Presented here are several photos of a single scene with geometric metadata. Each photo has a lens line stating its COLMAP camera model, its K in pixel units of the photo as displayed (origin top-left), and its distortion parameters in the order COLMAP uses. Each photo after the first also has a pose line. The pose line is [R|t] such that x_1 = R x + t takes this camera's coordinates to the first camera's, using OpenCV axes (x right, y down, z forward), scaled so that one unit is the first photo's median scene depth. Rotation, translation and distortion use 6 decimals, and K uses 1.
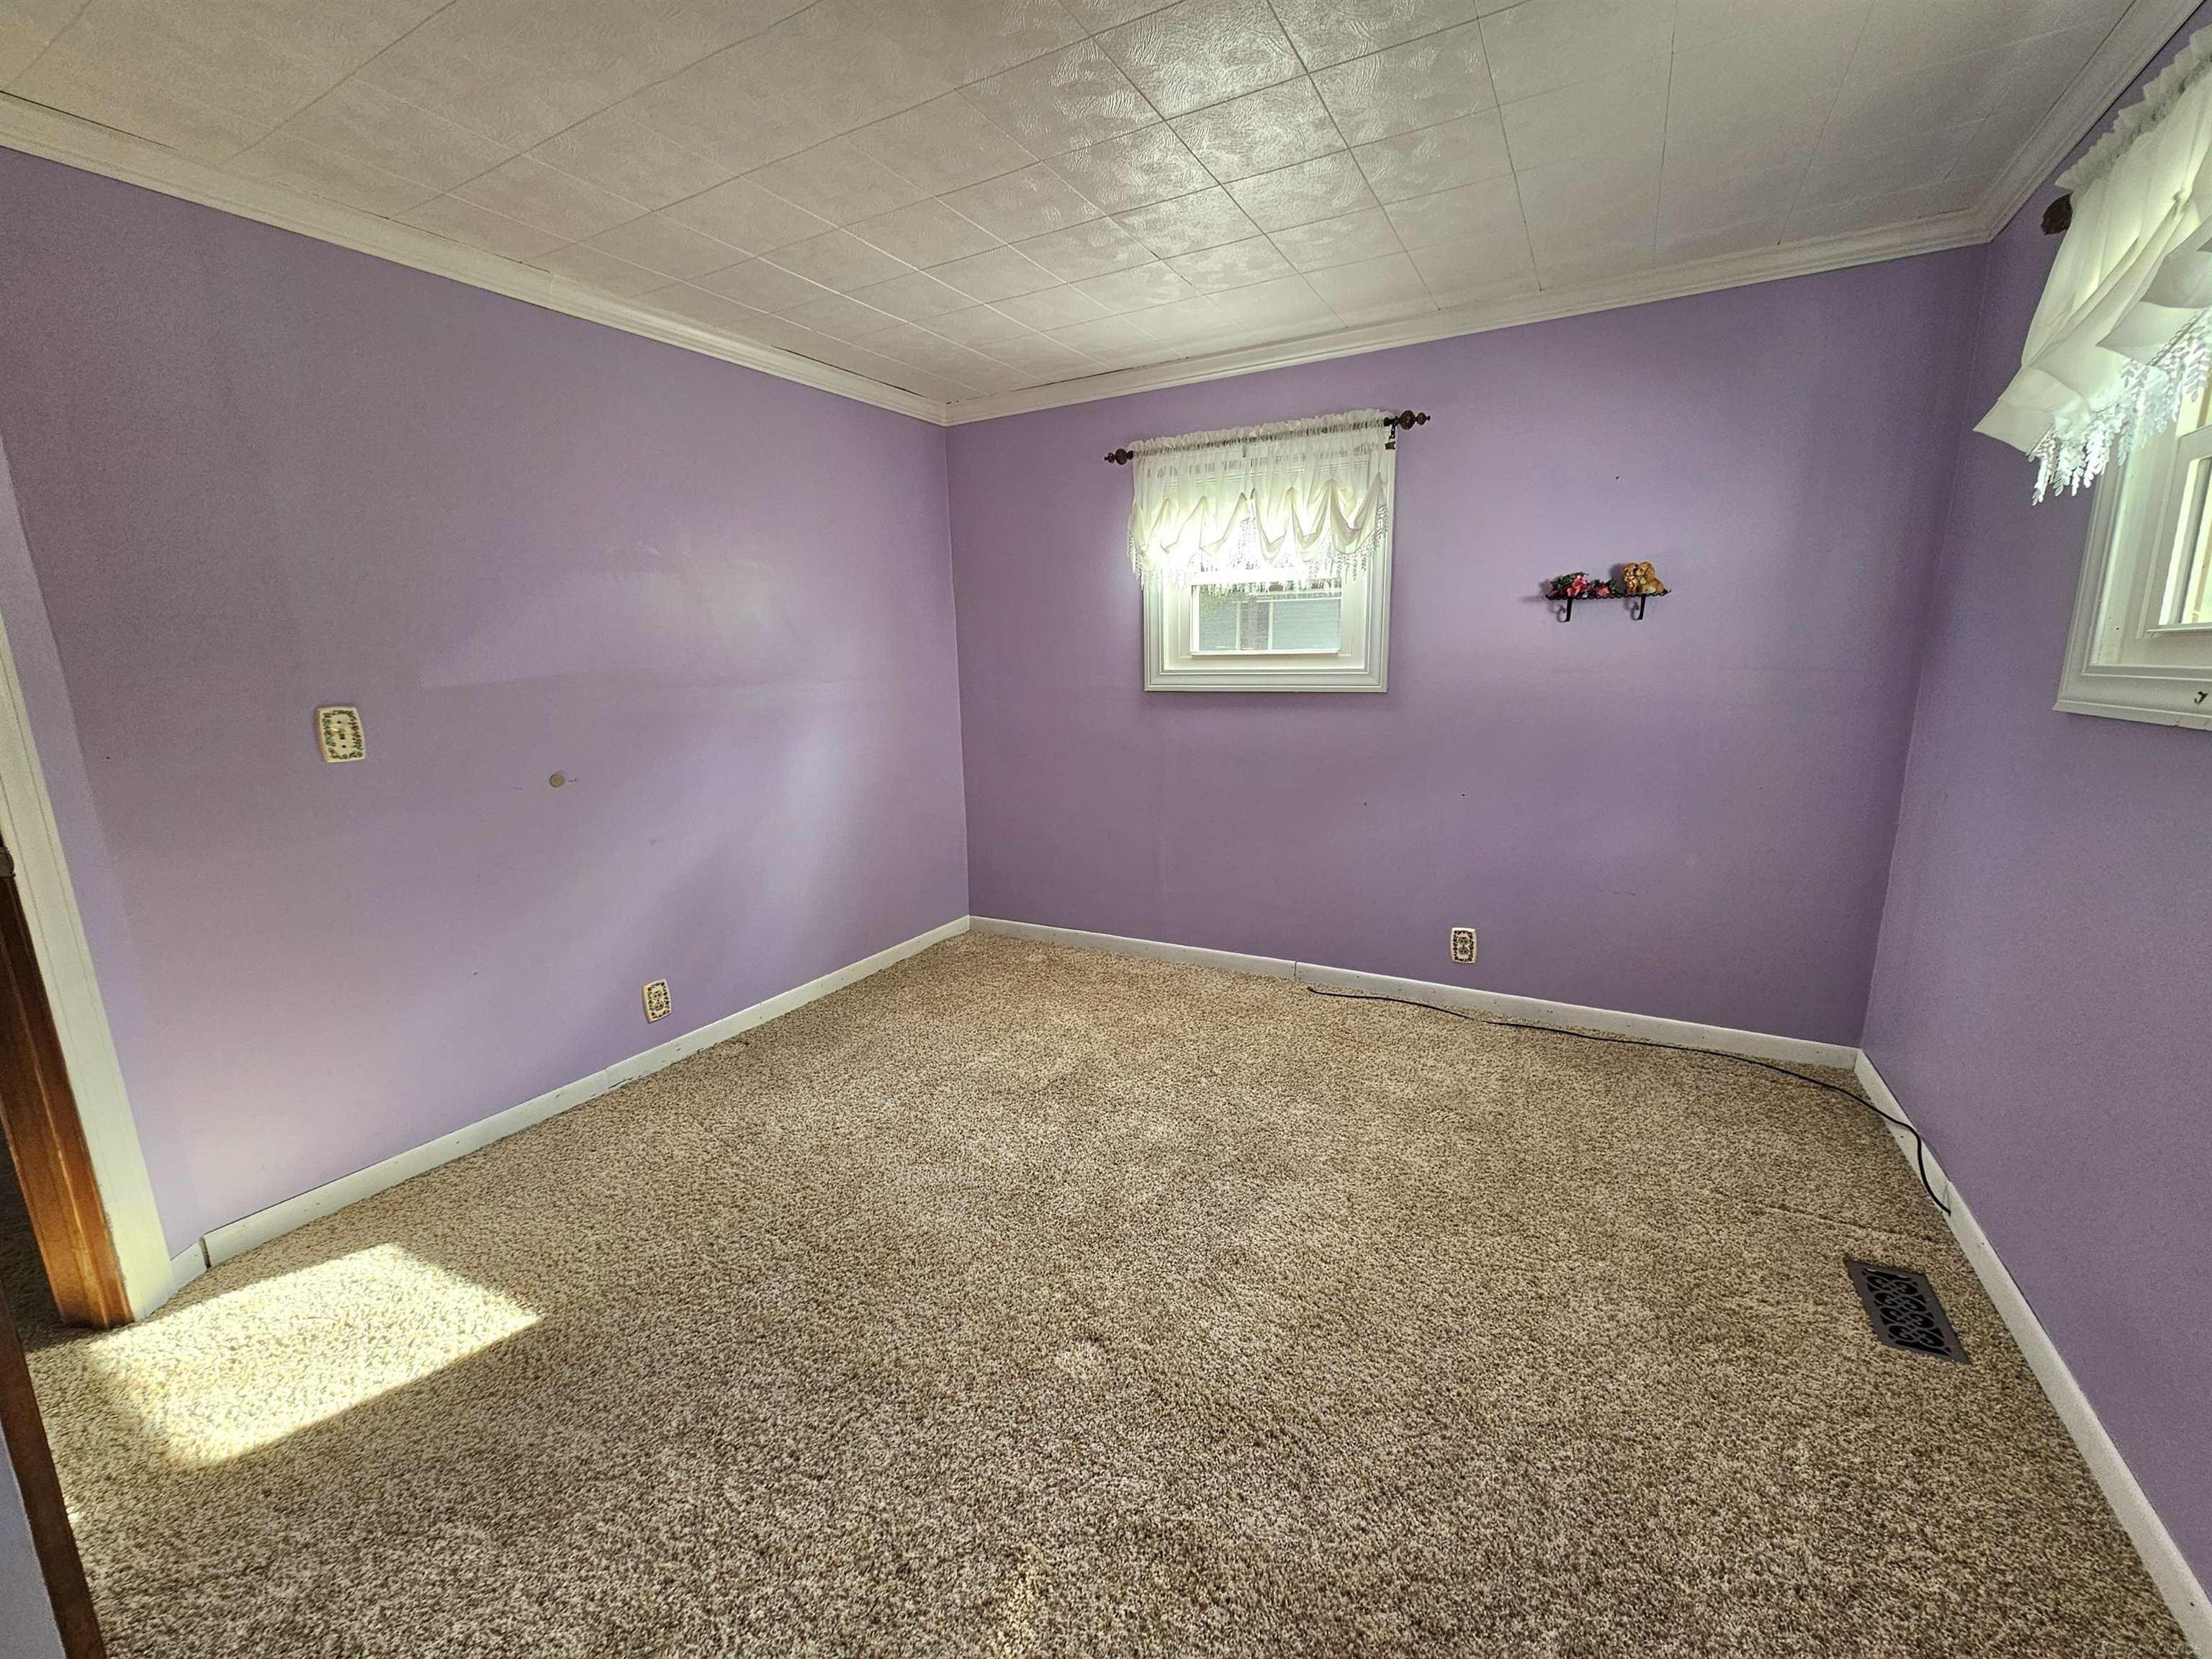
lens RADIAL K [[907.8, 0, 1124.7], [0, 907.8, 843.2], [0, 0, 1]] dist [0.000470, -0.000282]
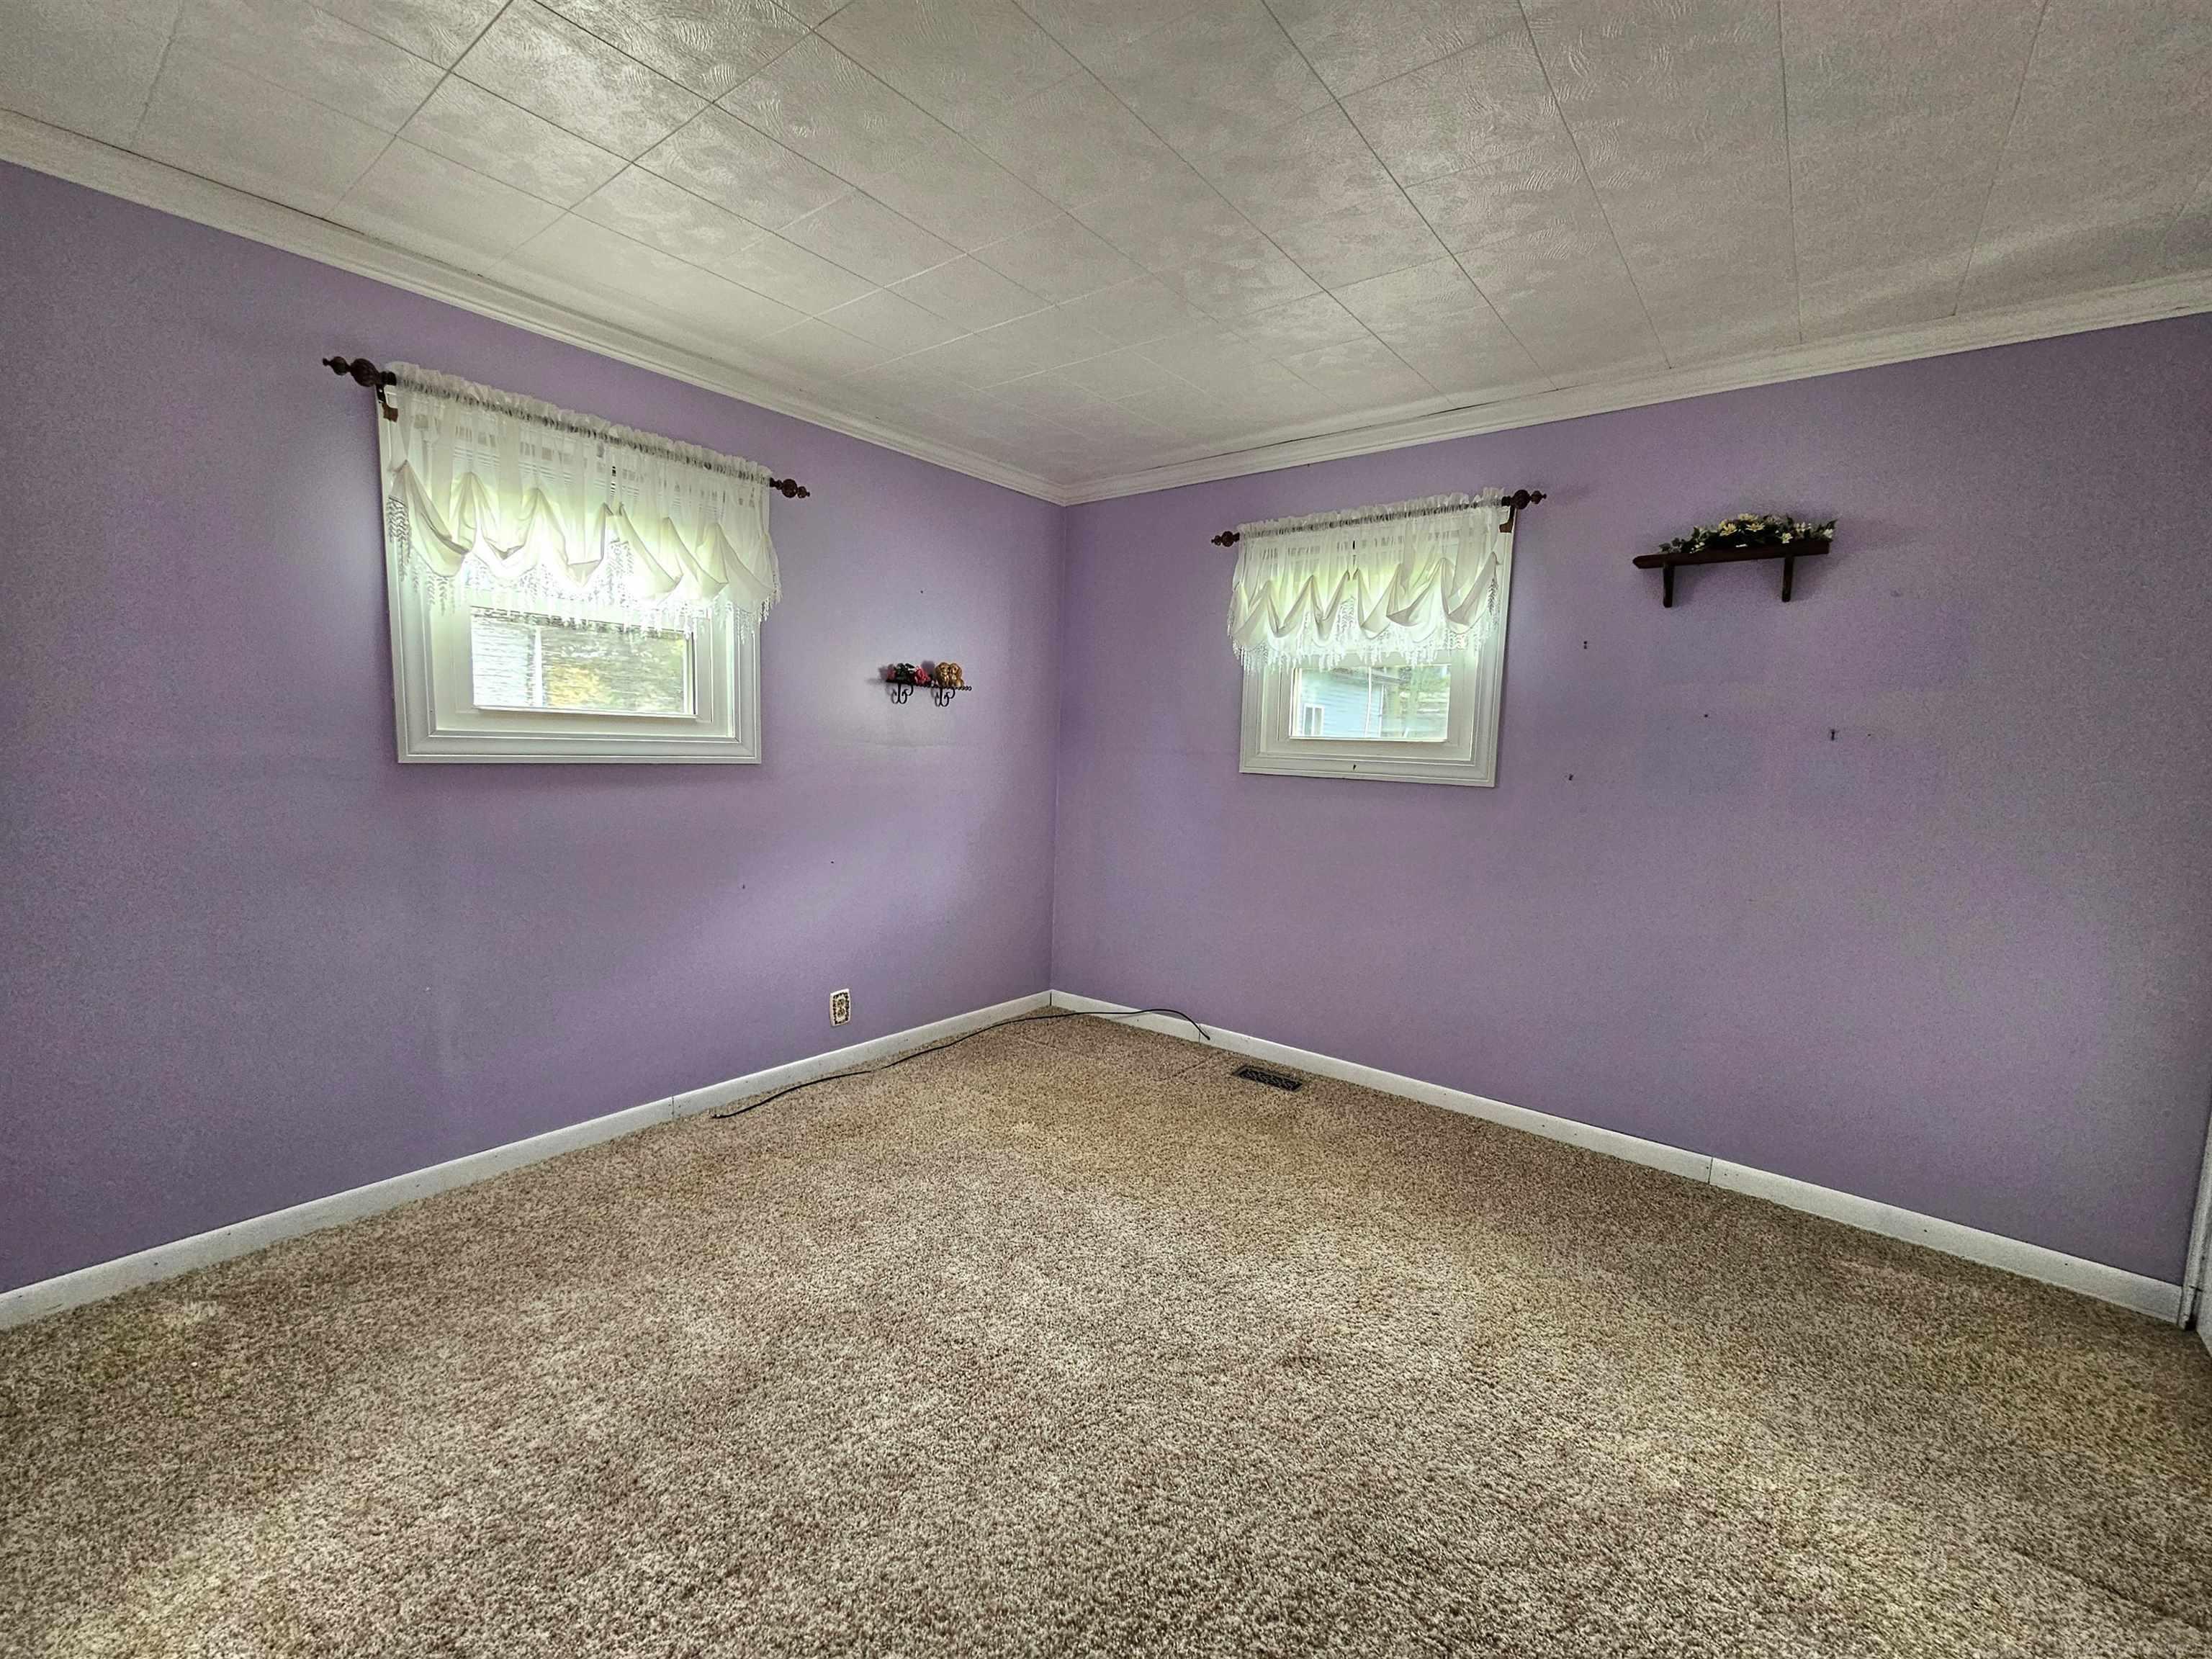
lens RADIAL K [[907.8, 0, 1124.7], [0, 907.8, 843.2], [0, 0, 1]] dist [0.000470, -0.000282]
pose [[0.158597, -0.094757, 0.982786, -0.606771], [0.157237, 0.985105, 0.069607, -0.097743], [-0.974743, 0.143491, 0.171134, 0.517960]]
